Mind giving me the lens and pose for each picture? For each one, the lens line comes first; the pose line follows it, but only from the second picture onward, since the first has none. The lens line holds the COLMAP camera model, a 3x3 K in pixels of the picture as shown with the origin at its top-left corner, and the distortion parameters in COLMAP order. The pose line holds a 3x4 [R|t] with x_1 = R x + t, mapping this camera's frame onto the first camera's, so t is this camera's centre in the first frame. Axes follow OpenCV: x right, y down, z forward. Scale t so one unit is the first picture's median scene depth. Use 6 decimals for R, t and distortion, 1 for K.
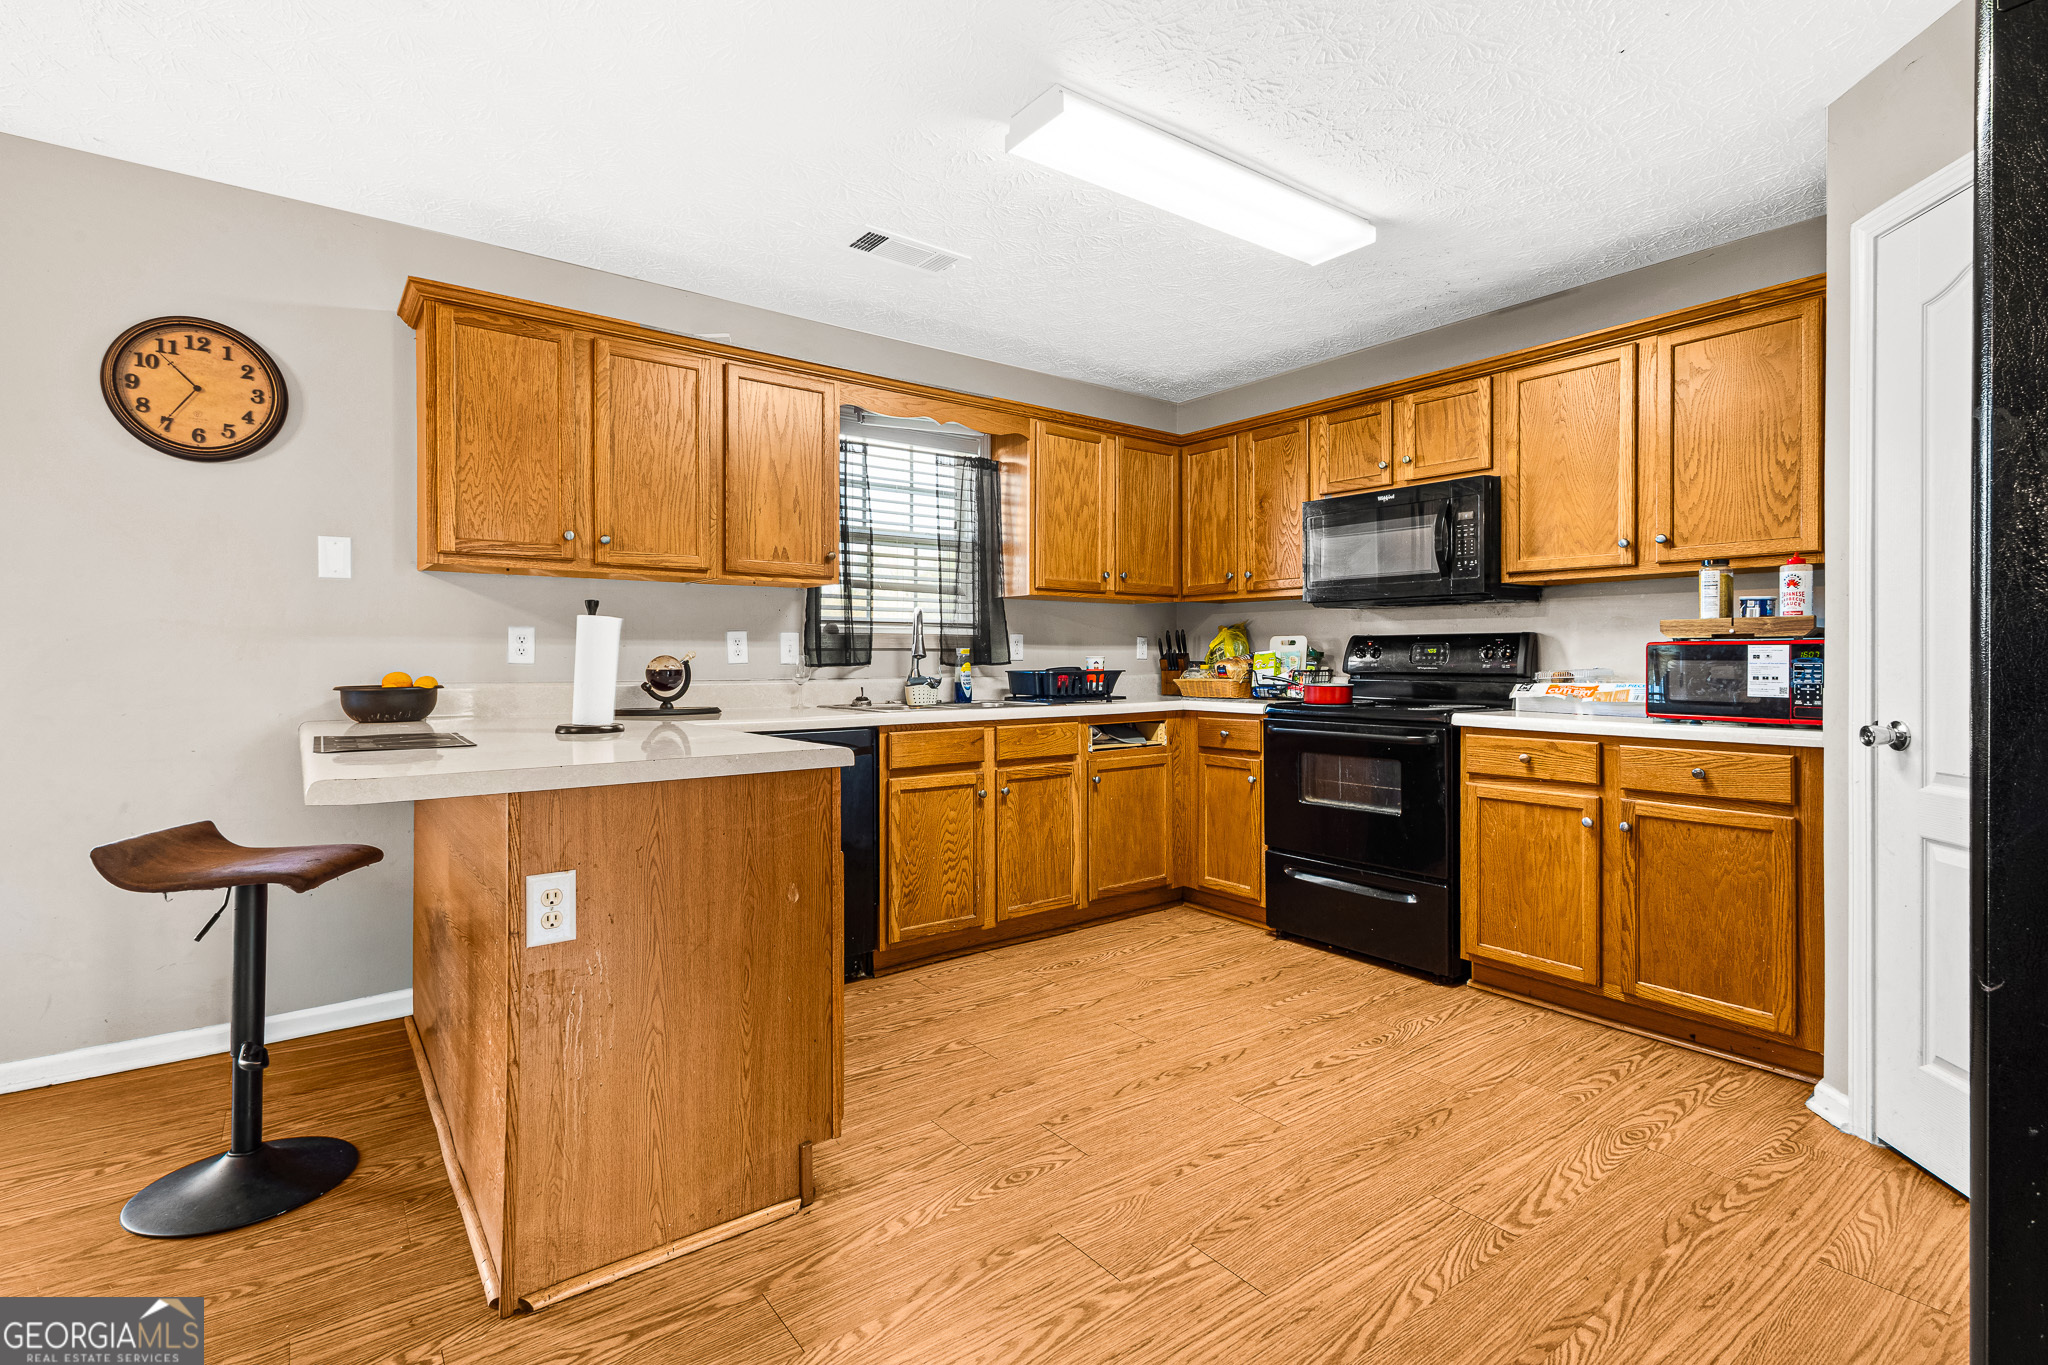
lens RADIAL K [[967.3, 0, 995.8], [0, 967.3, 656.5], [0, 0, 1]] dist [0.012630, -0.000255]
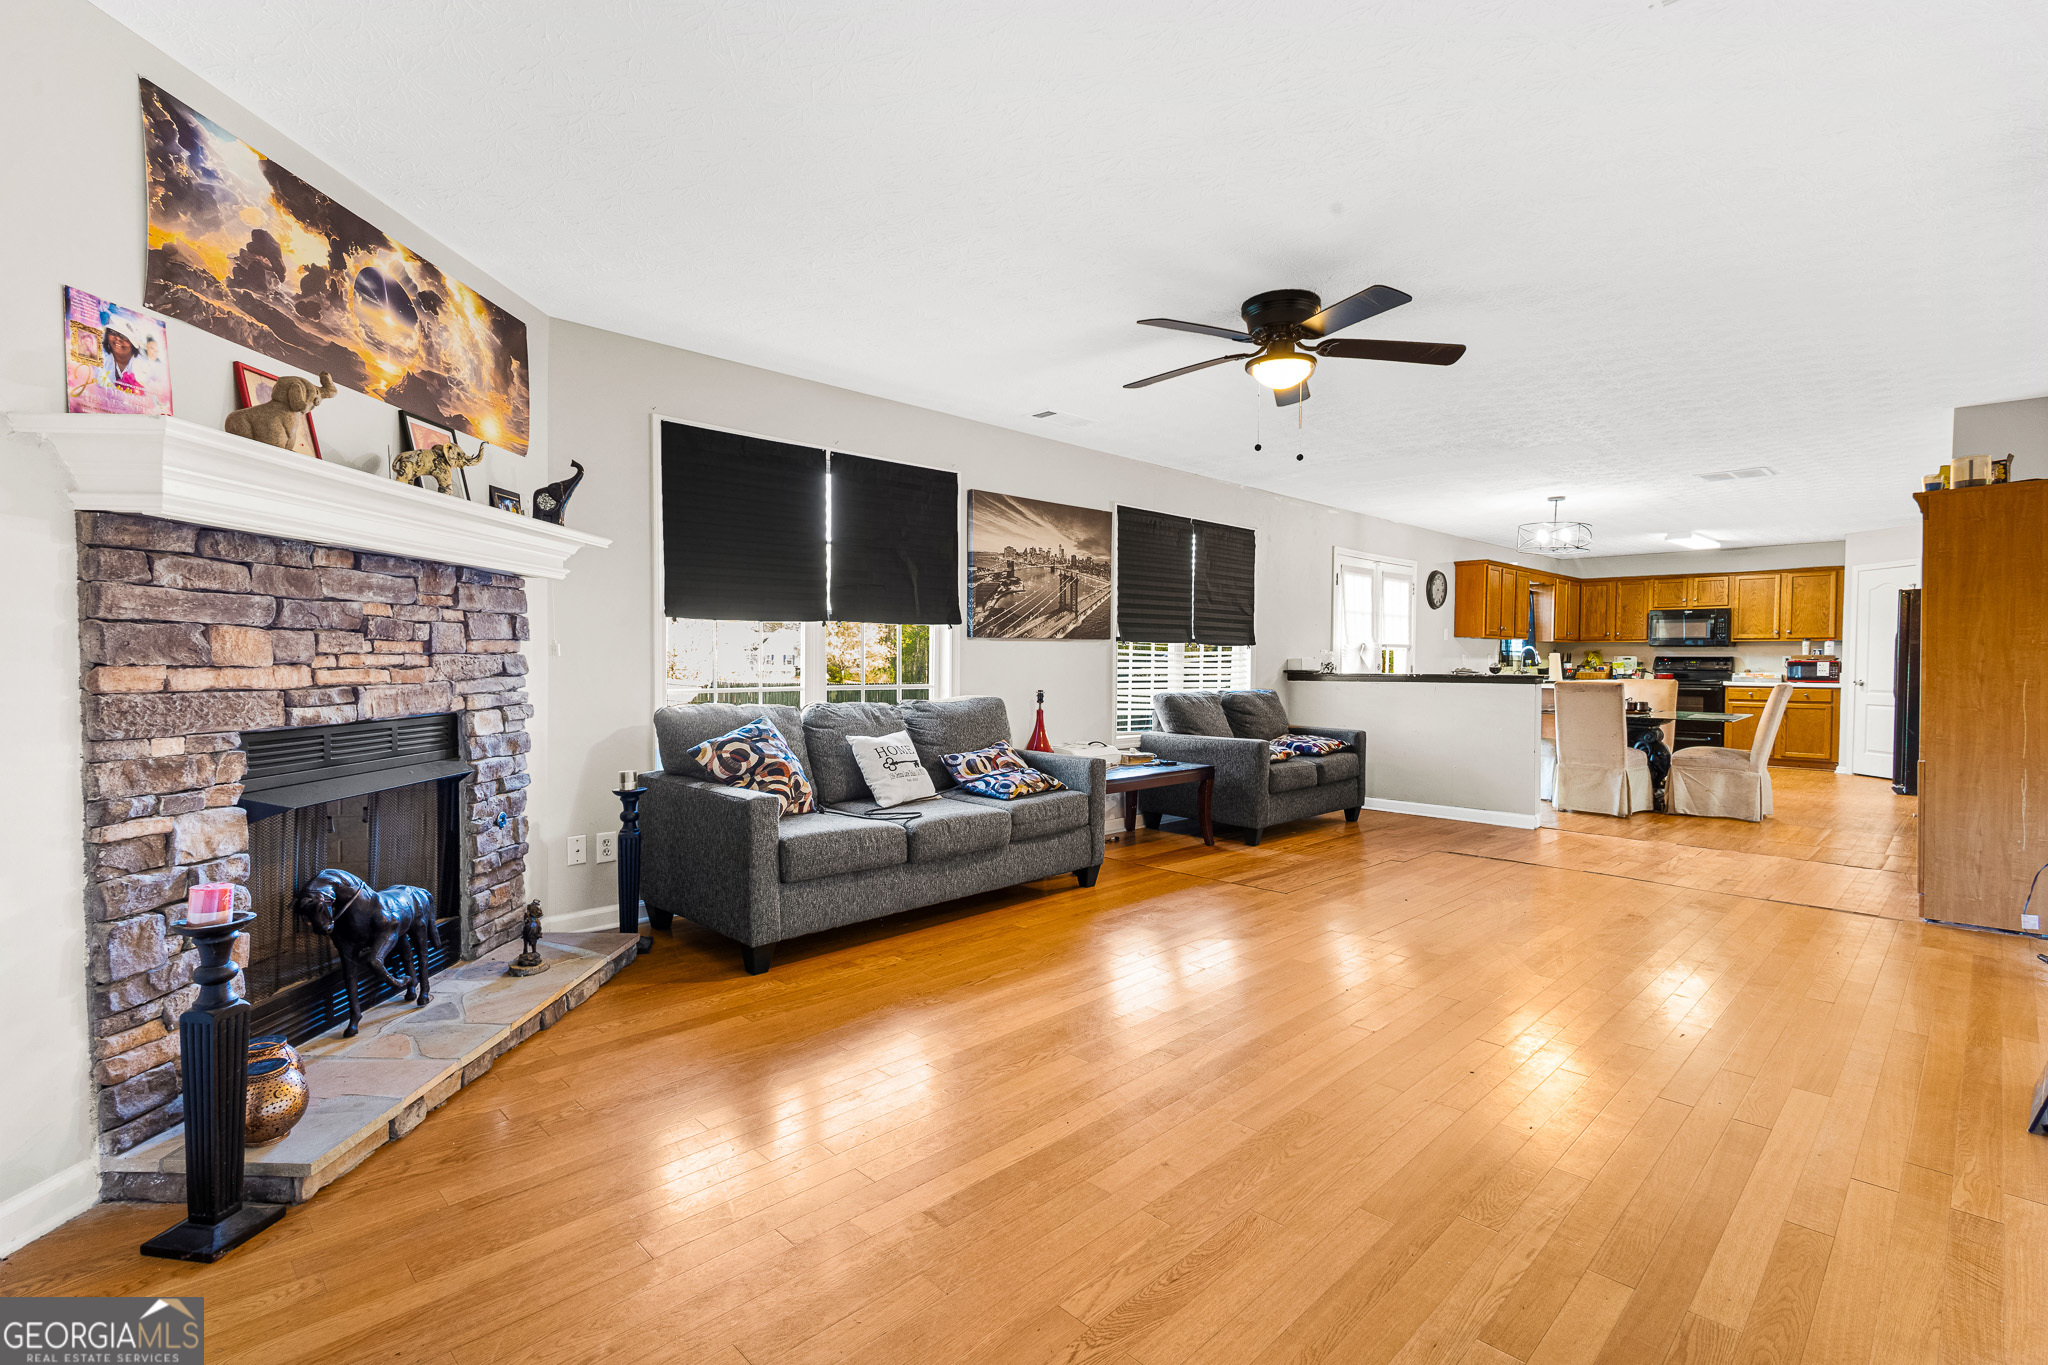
lens RADIAL K [[916.4, 0, 1024.0], [0, 916.4, 682.5], [0, 0, 1]] dist [0.003690, -0.000011]
pose [[0.991907, -0.000600, 0.126966, -2.921342], [-0.003032, 0.999592, 0.028409, -0.025939], [-0.126931, -0.028564, 0.991500, -2.300306]]
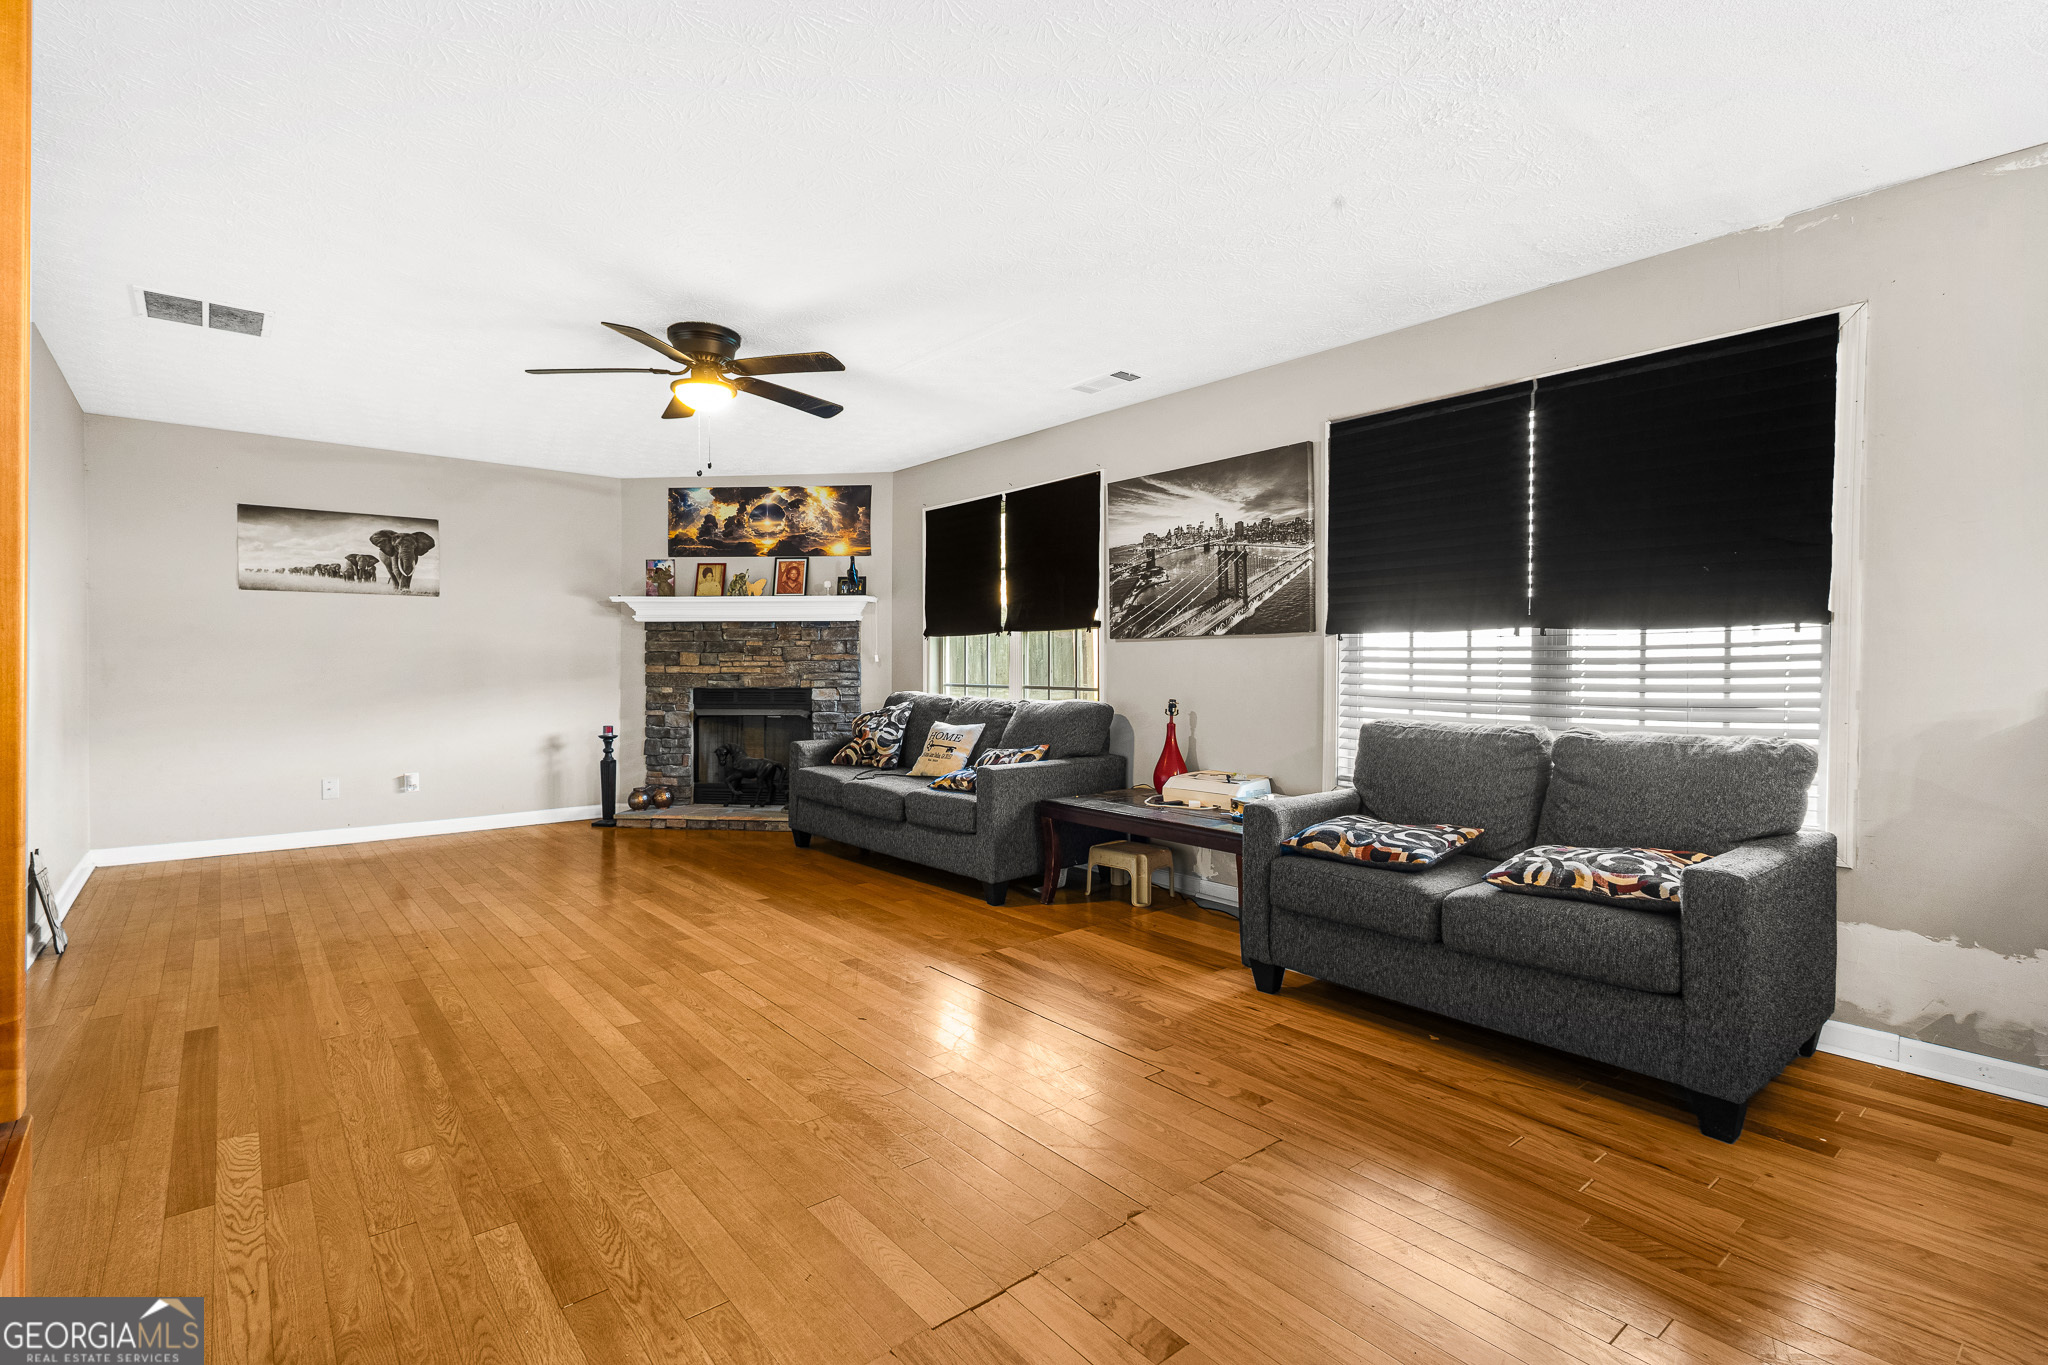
lens RADIAL K [[936.2, 0, 1024.0], [0, 936.2, 682.5], [0, 0, 1]] dist [0.002750, -0.000957]
pose [[0.068216, 0.018606, -0.997497, -0.949530], [0.002153, 0.999821, 0.018797, -0.015213], [0.997668, -0.003430, 0.068164, -0.683662]]
